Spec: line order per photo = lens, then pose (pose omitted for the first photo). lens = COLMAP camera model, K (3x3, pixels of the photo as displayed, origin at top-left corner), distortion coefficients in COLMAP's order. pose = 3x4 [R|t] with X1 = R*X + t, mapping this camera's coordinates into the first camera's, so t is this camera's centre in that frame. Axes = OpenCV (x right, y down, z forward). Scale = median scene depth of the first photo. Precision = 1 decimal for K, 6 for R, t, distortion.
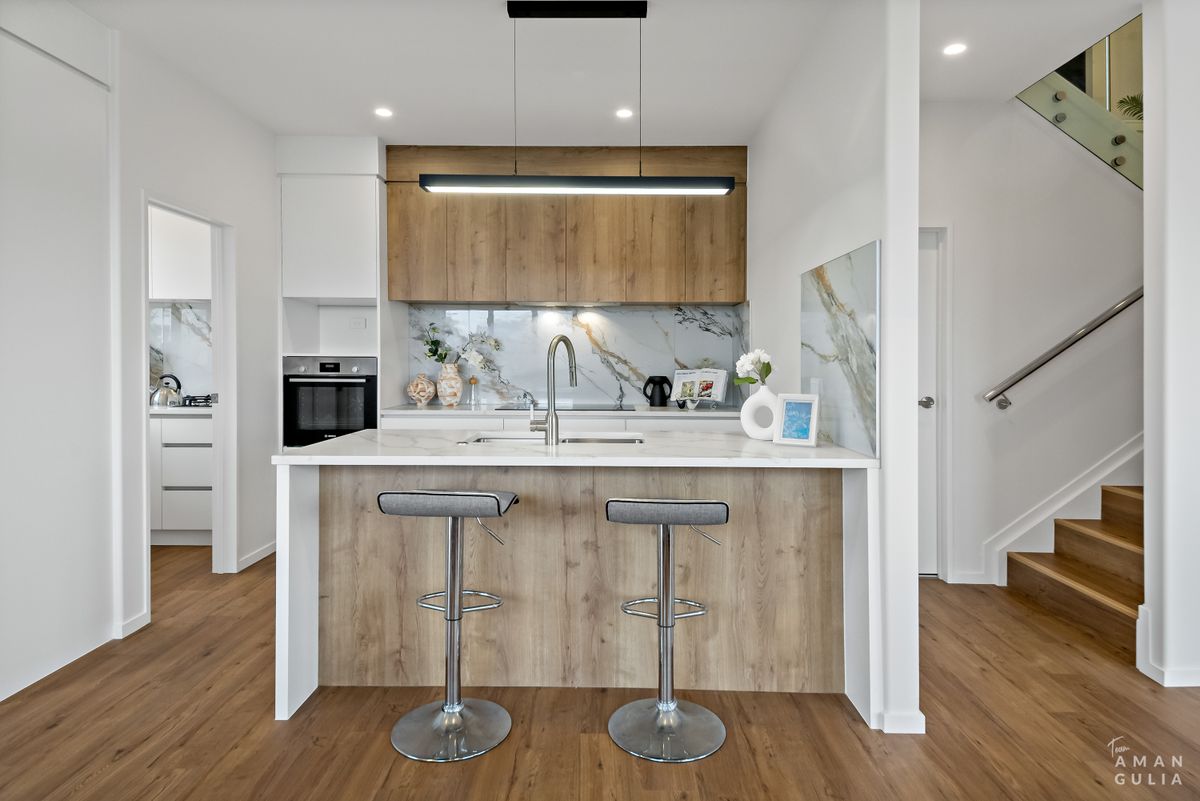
lens RADIAL K [[680.0, 0, 600.8], [0, 680.0, 368.1], [0, 0, 1]] dist [0.033421, -0.000070]
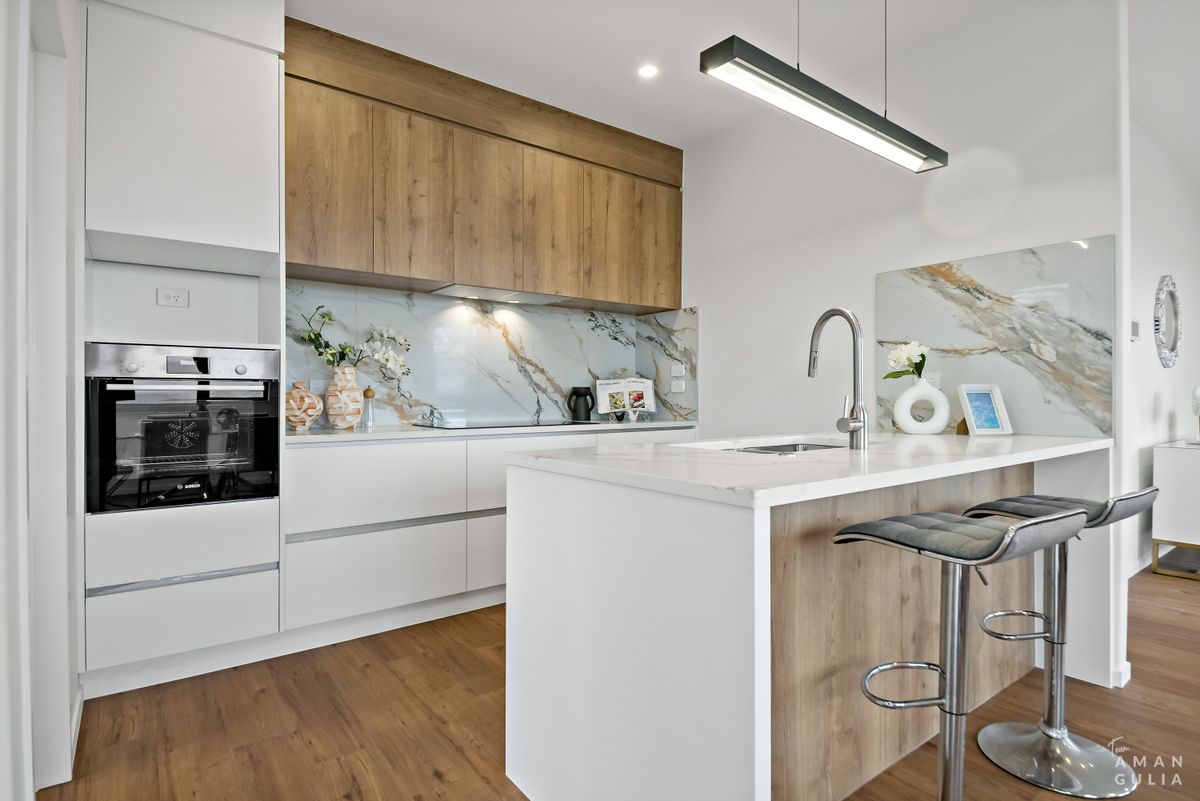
lens RADIAL K [[617.7, 0, 600.0], [0, 617.7, 400.5], [0, 0, 1]] dist [0.034395, -0.023382]
pose [[0.789452, -0.011876, 0.613698, -0.428905], [0.013806, 0.999903, 0.001590, 0.031116], [-0.613657, 0.007218, 0.789539, 0.369689]]
